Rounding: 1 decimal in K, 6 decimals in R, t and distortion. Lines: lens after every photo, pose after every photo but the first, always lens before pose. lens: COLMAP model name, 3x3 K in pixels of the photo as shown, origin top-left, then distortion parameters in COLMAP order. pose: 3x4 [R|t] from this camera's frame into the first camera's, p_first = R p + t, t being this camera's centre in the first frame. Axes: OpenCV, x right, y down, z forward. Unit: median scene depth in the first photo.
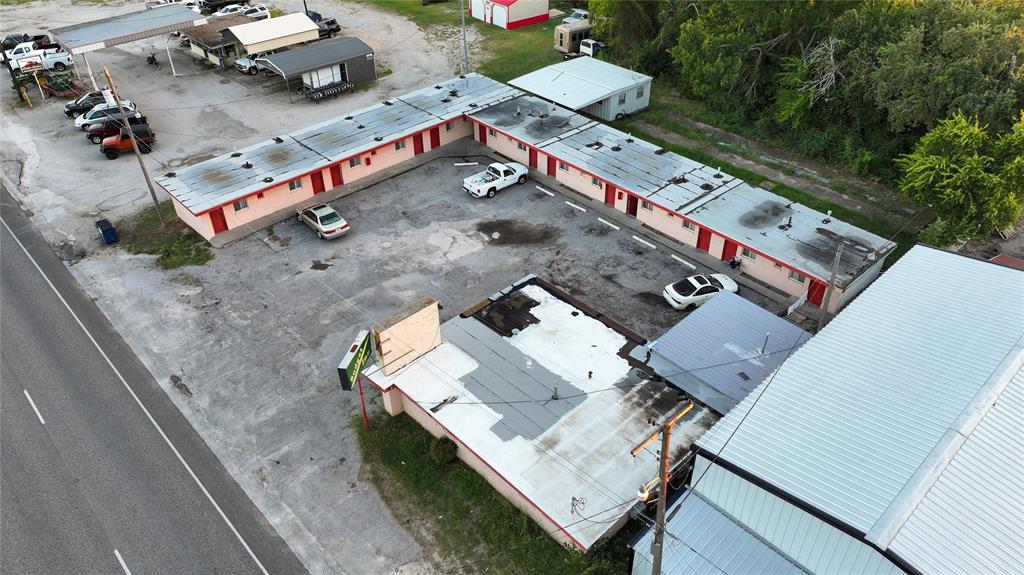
lens RADIAL K [[720.3, 0, 514.6], [0, 720.3, 290.0], [0, 0, 1]] dist [0.008854, 0.005434]
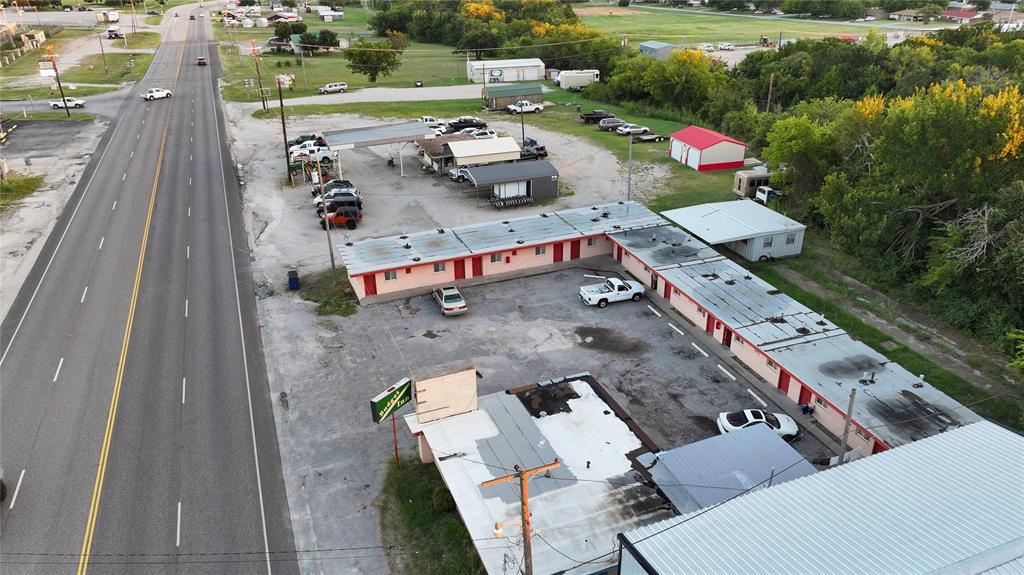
lens RADIAL K [[720.3, 0, 514.6], [0, 720.3, 290.0], [0, 0, 1]] dist [0.008854, 0.005434]
pose [[0.928888, 0.162441, -0.332838, 0.221237], [-0.220098, 0.964889, -0.143341, 0.032122], [0.297867, 0.206405, 0.932026, -0.051356]]
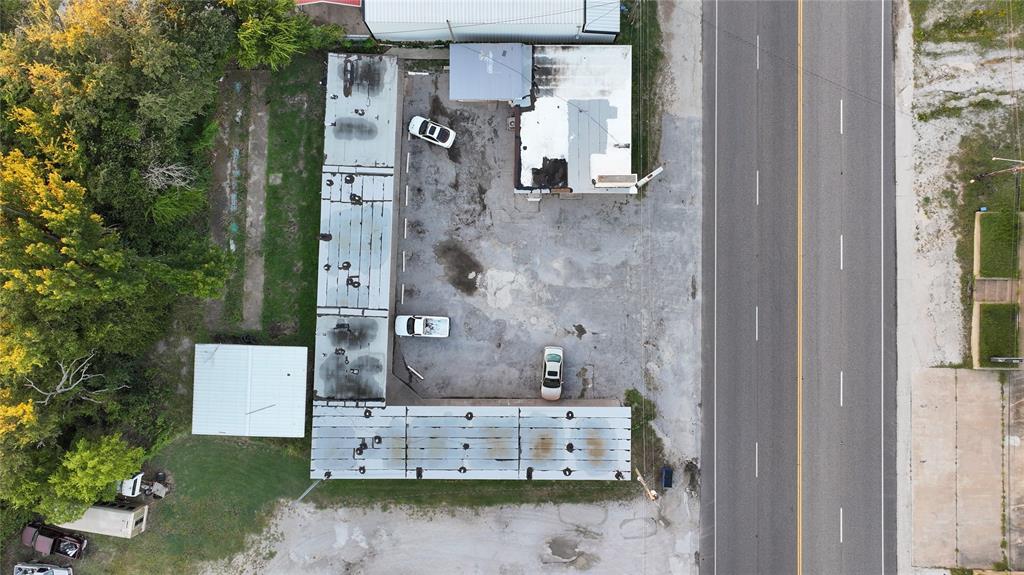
lens RADIAL K [[730.3, 0, 526.9], [0, 730.3, 280.6], [0, 0, 1]] dist [0.004134, 0.002679]
pose [[-0.721518, -0.691780, 0.029211, -0.156856], [0.419763, -0.403477, 0.813022, -1.231899], [-0.550647, 0.598871, 0.581499, 0.112157]]
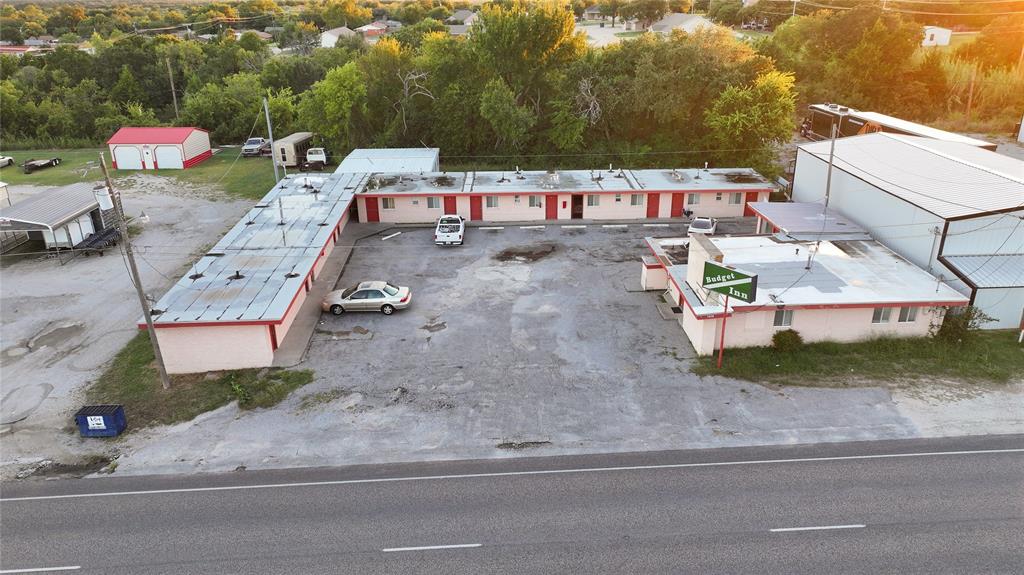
lens RADIAL K [[724.8, 0, 519.8], [0, 724.8, 286.1], [0, 0, 1]] dist [0.003072, 0.006747]
pose [[0.647275, -0.283921, 0.707406, -0.774442], [0.454828, 0.888587, -0.059527, 0.019150], [-0.611691, 0.360279, 0.704296, 0.304582]]
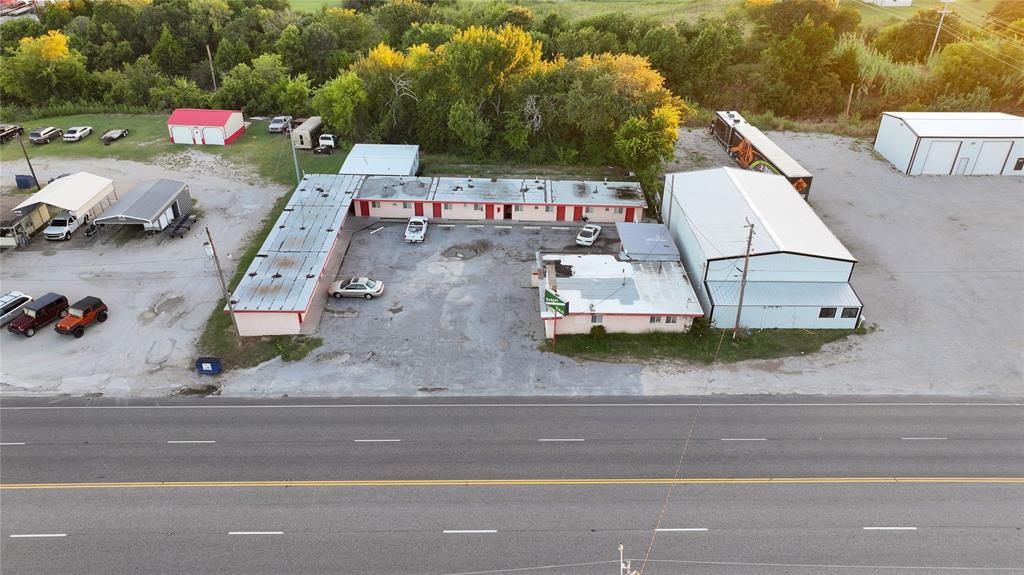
lens RADIAL K [[725.1, 0, 521.8], [0, 725.1, 289.9], [0, 0, 1]] dist [0.005608, 0.004469]
pose [[0.671319, -0.361633, 0.646956, -0.981026], [0.416916, 0.905945, 0.073786, -0.070028], [-0.612790, 0.220192, 0.758949, -0.235872]]
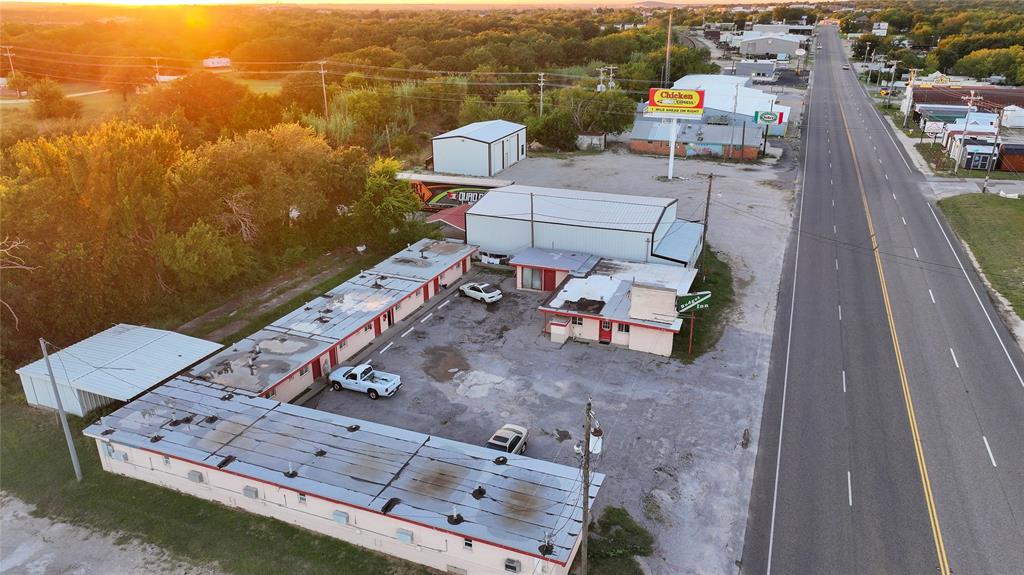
lens RADIAL K [[716.2, 0, 523.1], [0, 716.2, 287.1], [0, 0, 1]] dist [0.002825, 0.008142]
pose [[-0.431886, -0.323073, 0.842080, -0.984699], [0.541845, 0.653440, 0.528601, -0.701737], [-0.721026, 0.684572, -0.107156, 0.974142]]
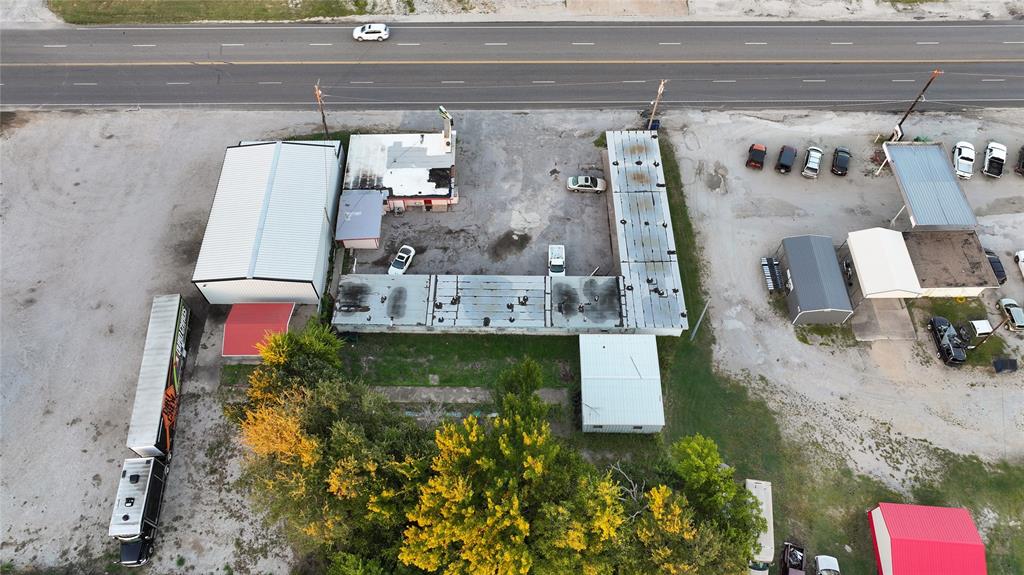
lens RADIAL K [[721.8, 0, 510.7], [0, 721.8, 270.3], [0, 0, 1]] dist [0.003747, 0.008296]
pose [[-0.680158, 0.626063, -0.381353, 0.748622], [-0.425454, 0.086511, 0.900836, -1.750566], [0.596971, 0.774958, 0.207520, 0.693514]]
